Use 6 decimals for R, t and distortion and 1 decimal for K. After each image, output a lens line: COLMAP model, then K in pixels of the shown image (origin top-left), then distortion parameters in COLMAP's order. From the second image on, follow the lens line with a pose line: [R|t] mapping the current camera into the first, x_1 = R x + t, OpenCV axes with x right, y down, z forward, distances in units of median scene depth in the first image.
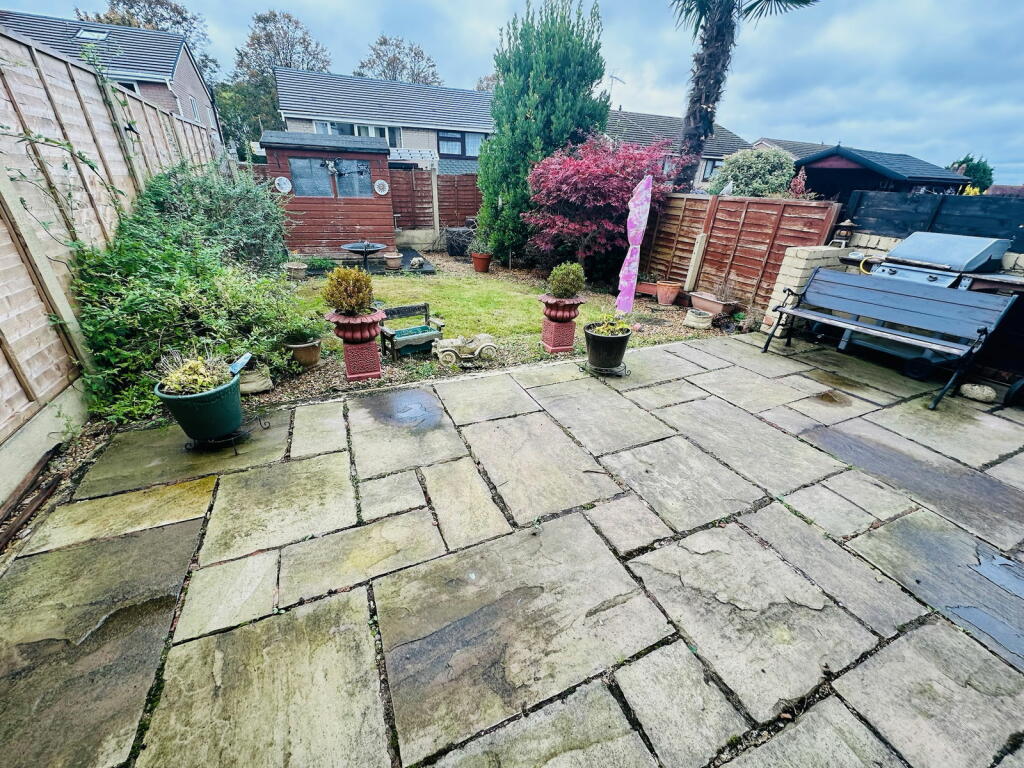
lens RADIAL K [[413.9, 0, 508.6], [0, 413.9, 383.2], [0, 0, 1]] dist [-0.002701, -0.000105]
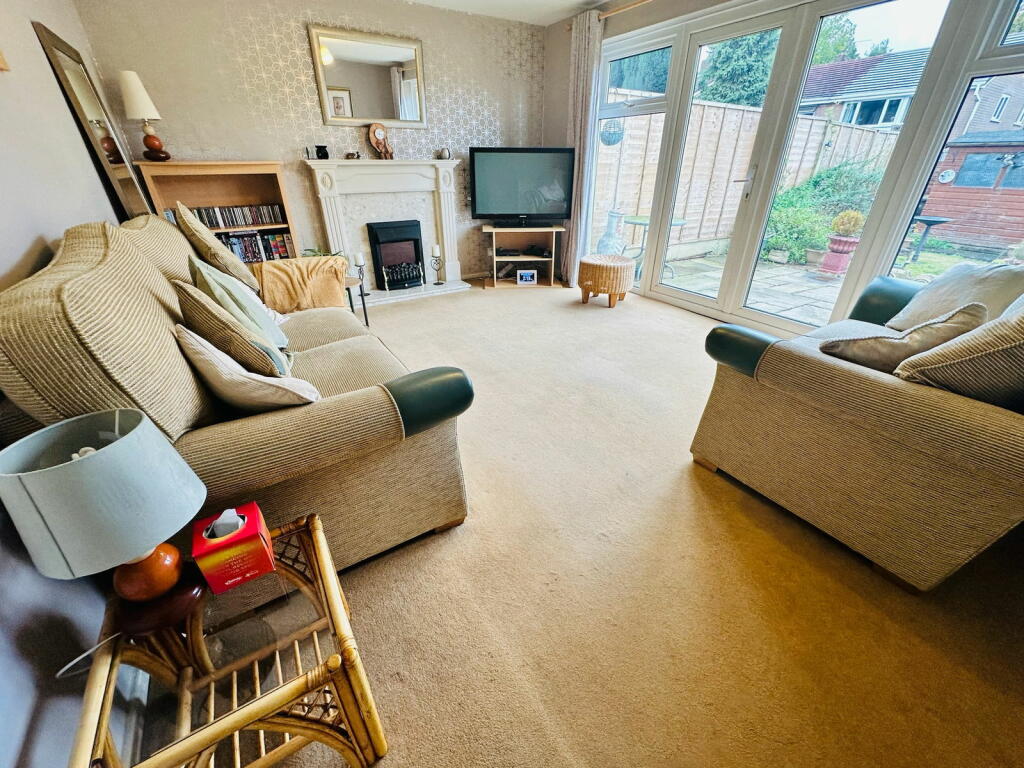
lens RADIAL K [[408.5, 0, 509.7], [0, 408.5, 383.3], [0, 0, 1]] dist [-0.000525, 0.000101]
pose [[0.139256, 0.443666, -0.885307, 1.253547], [-0.445166, 0.826635, 0.344241, 0.389095], [0.884554, 0.346171, 0.312619, -0.657539]]
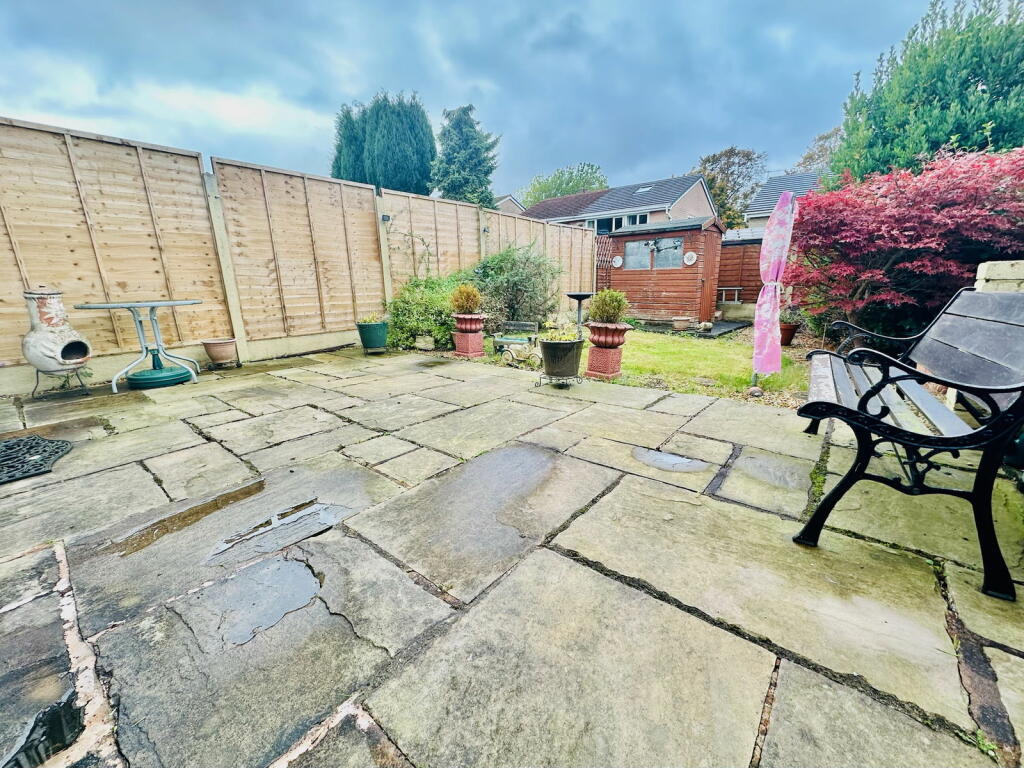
lens RADIAL K [[413.9, 0, 508.6], [0, 413.9, 383.2], [0, 0, 1]] dist [-0.002701, -0.000105]
pose [[0.445128, 0.177724, -0.877654, 1.043581], [-0.368935, 0.929455, 0.001097, 0.016679], [0.815934, 0.323308, 0.479294, 0.407189]]
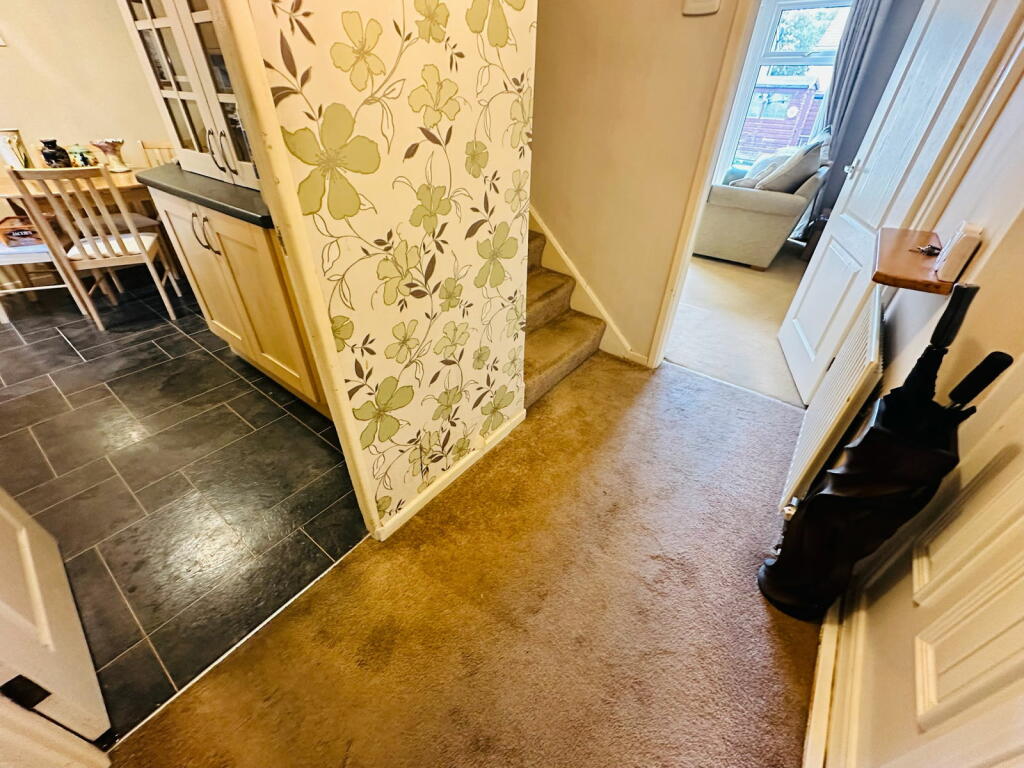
lens RADIAL K [[413.9, 0, 508.6], [0, 413.9, 383.2], [0, 0, 1]] dist [-0.002701, -0.000105]
pose [[0.479916, 0.493331, -0.725469, 1.661321], [-0.401326, 0.858777, 0.318495, 0.674938], [0.780139, 0.138299, 0.610128, -1.278839]]
